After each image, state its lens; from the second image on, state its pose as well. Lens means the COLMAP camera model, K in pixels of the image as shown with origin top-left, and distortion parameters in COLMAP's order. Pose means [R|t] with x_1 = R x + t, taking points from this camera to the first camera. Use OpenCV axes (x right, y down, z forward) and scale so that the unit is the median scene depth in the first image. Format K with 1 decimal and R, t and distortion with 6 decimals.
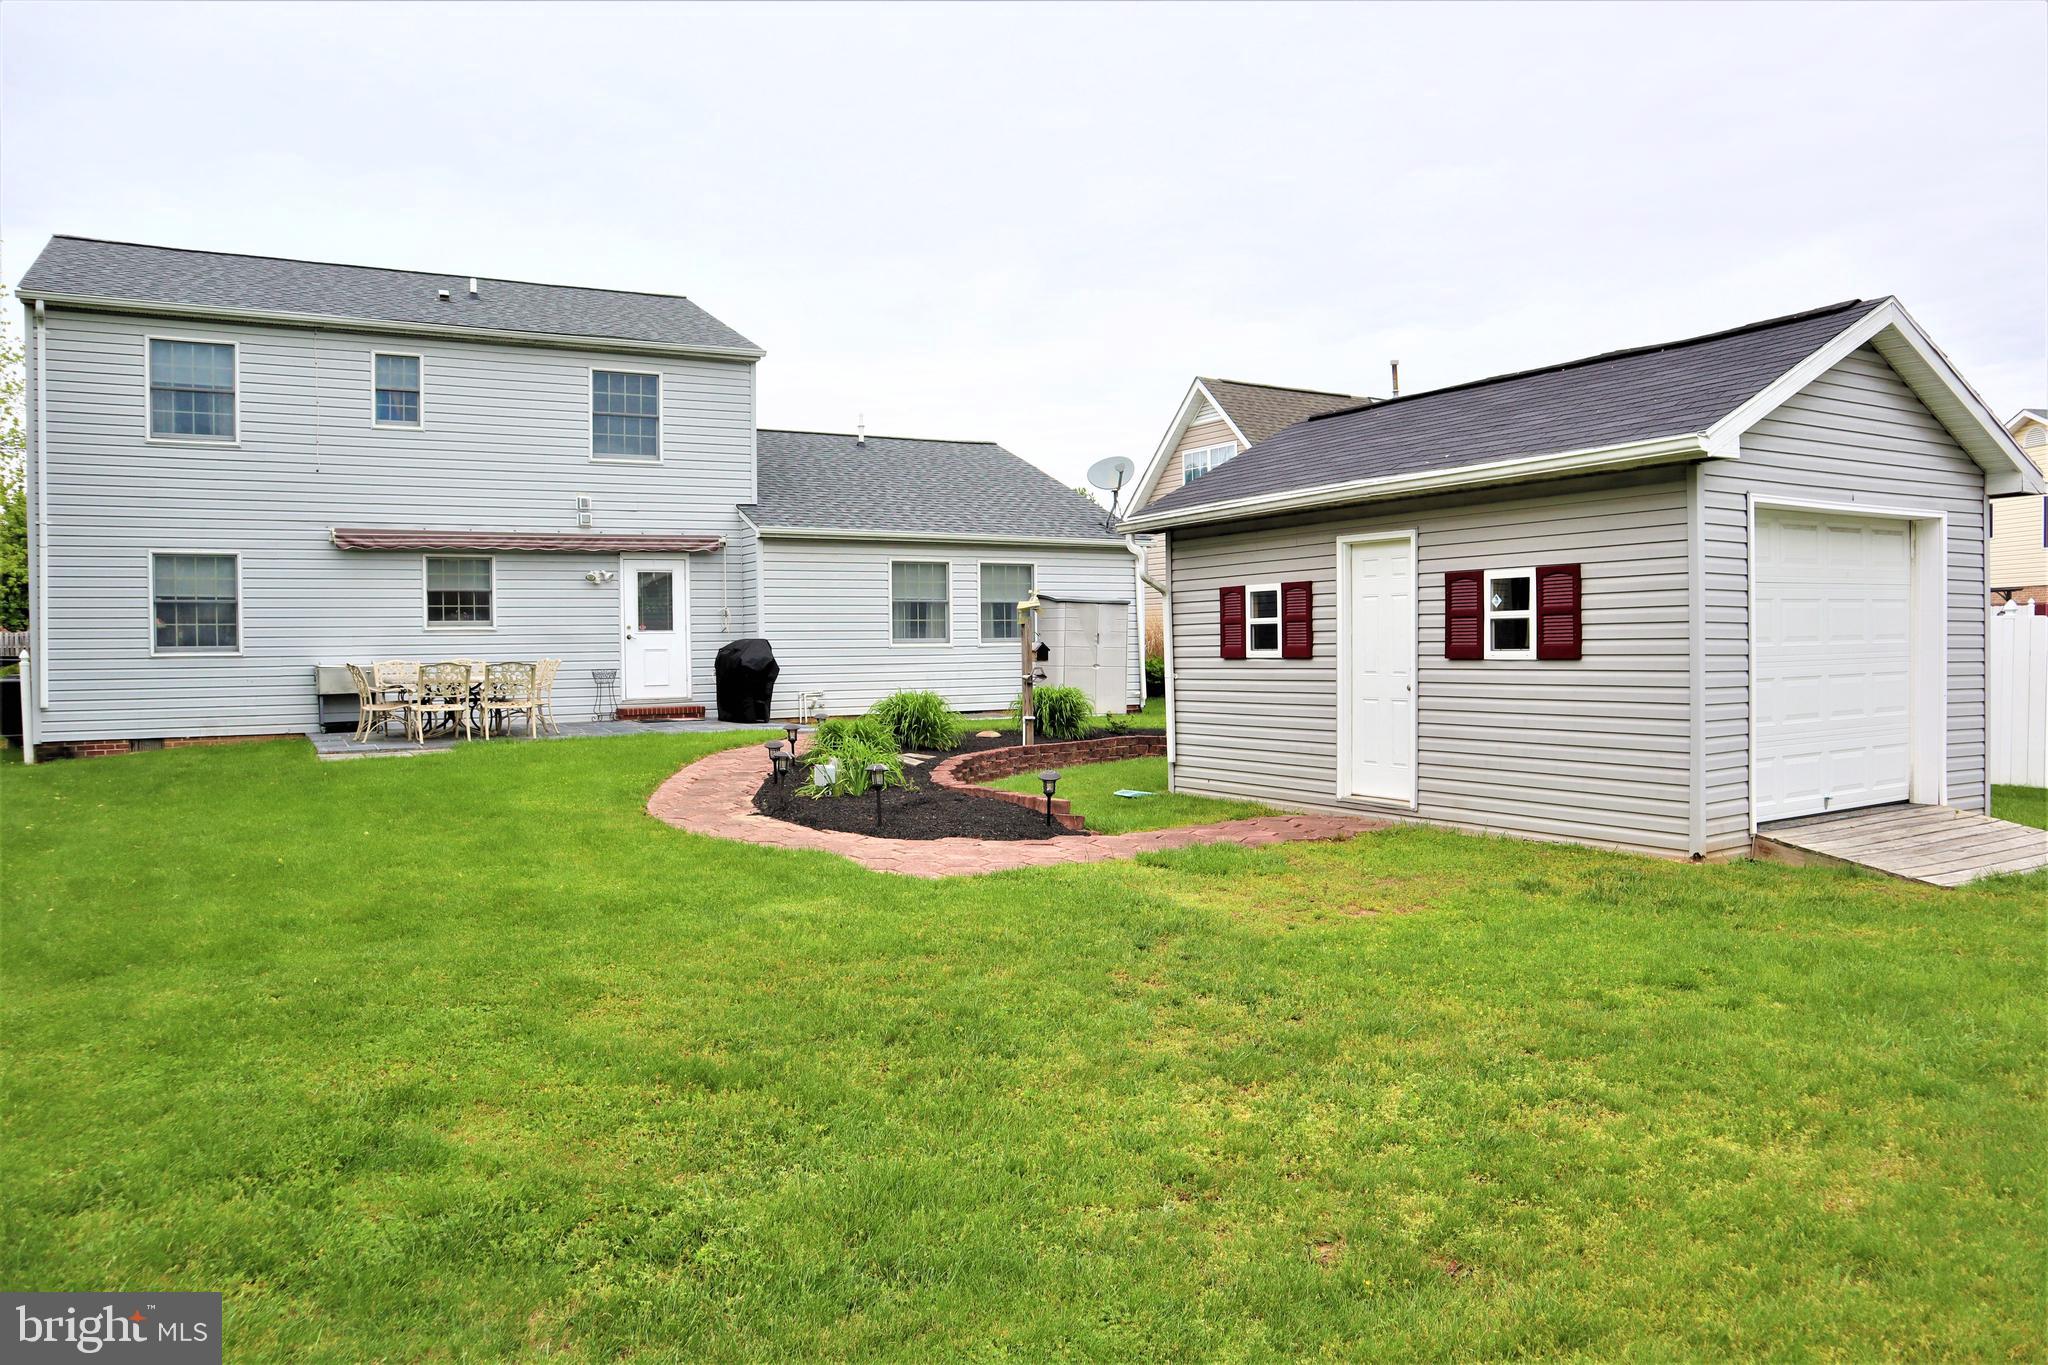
lens RADIAL K [[1414.8, 0, 1024.0], [0, 1414.8, 682.5], [0, 0, 1]] dist [-0.132966, 0.081965]
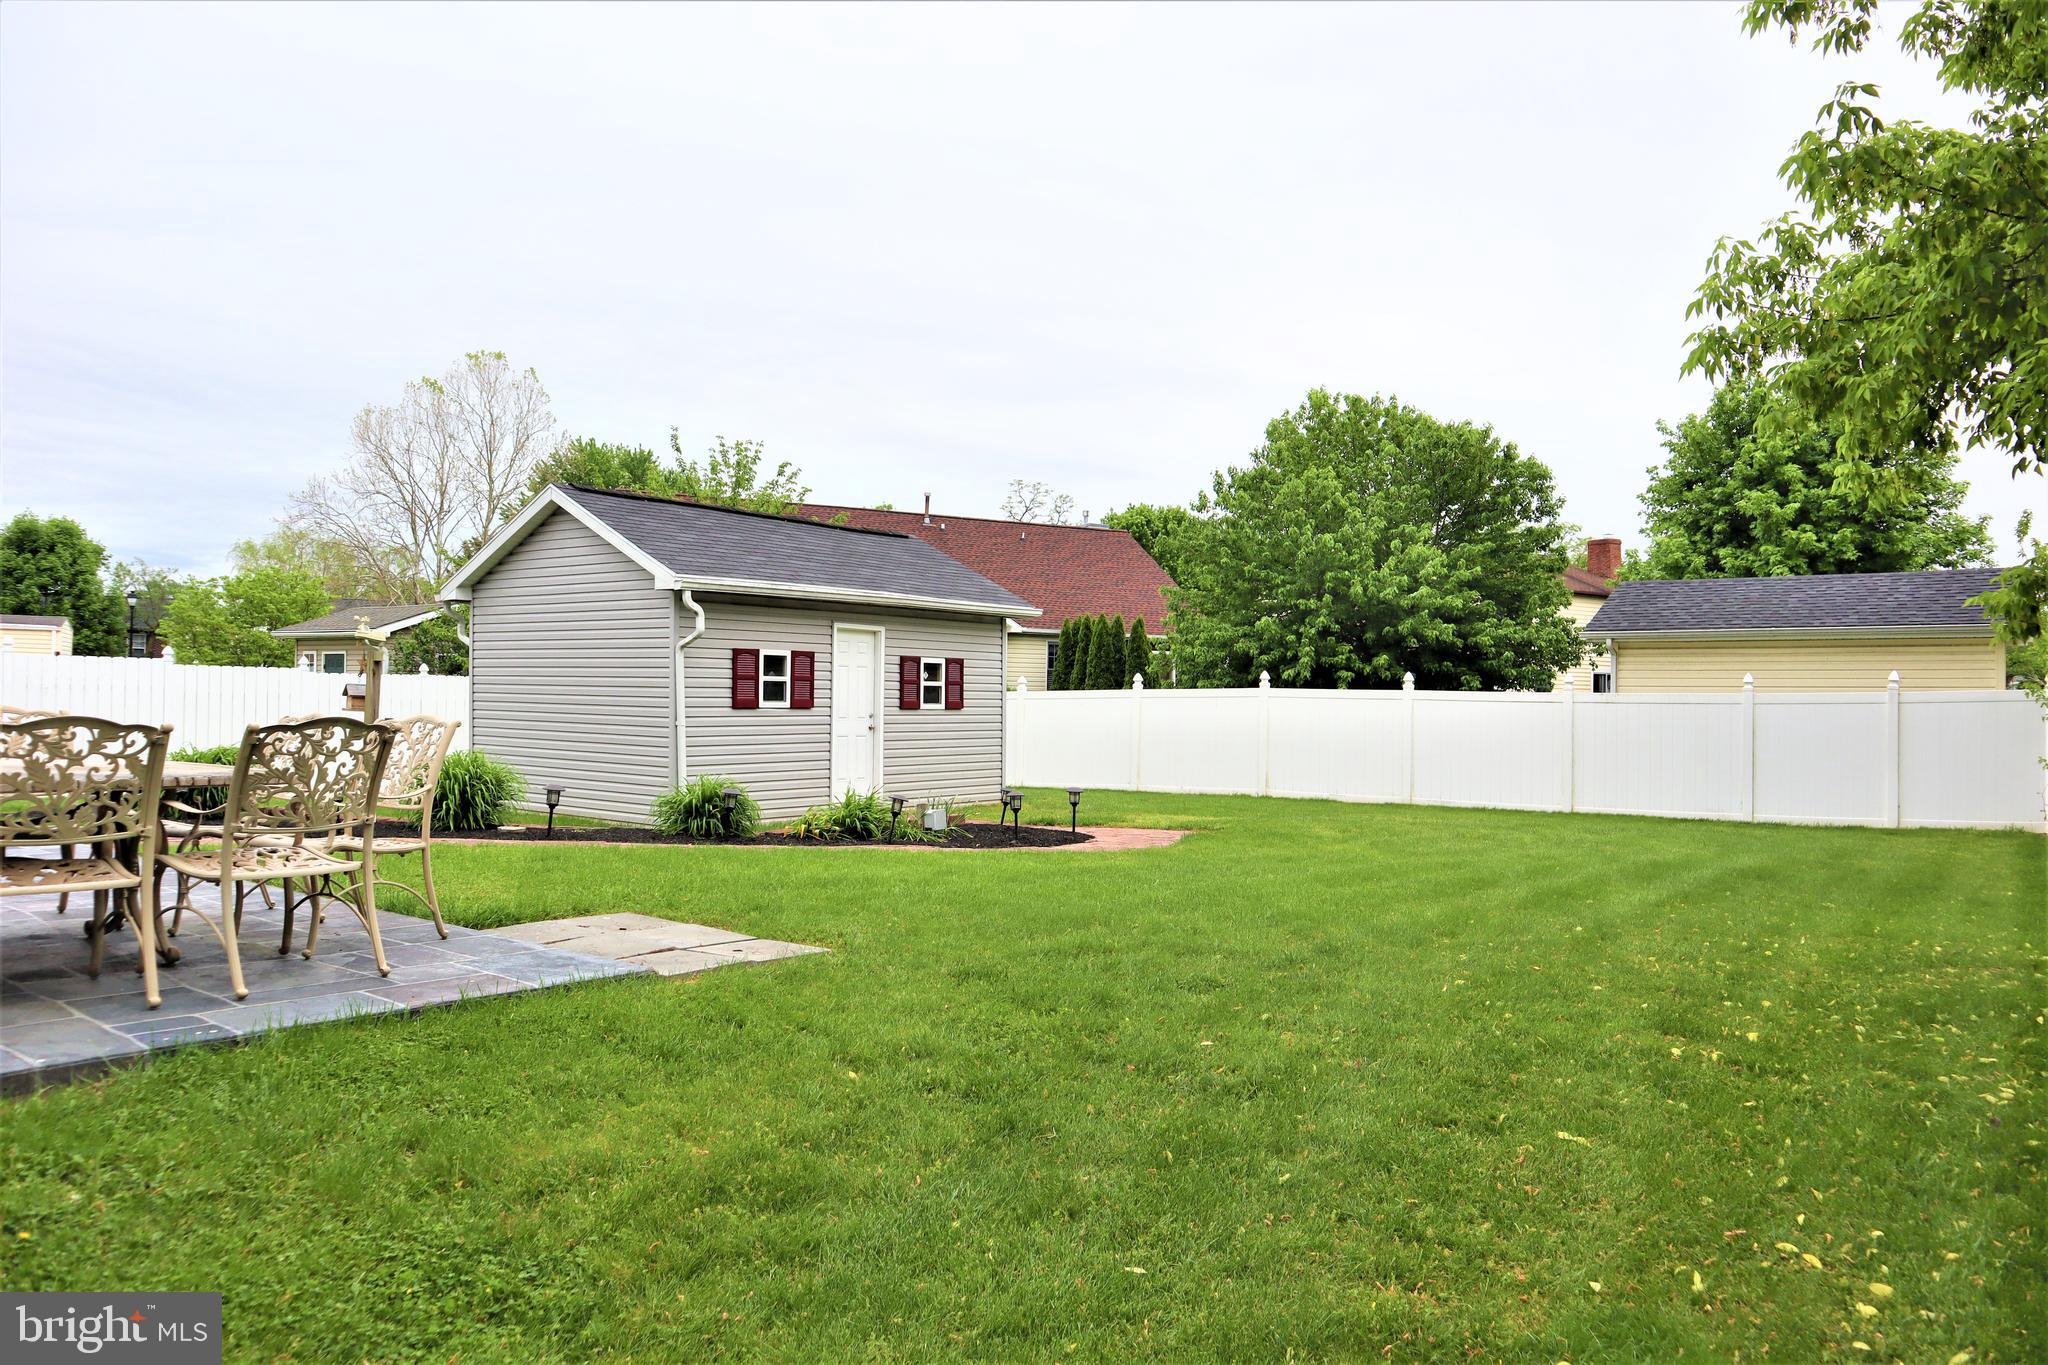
lens RADIAL K [[1413.9, 0, 1024.0], [0, 1413.9, 682.5], [0, 0, 1]] dist [-0.130716, 0.084203]
pose [[-0.398350, 0.012924, 0.917142, -0.715681], [0.009976, 0.999903, -0.009758, -0.016944], [-0.917179, 0.005262, -0.398440, 0.860371]]
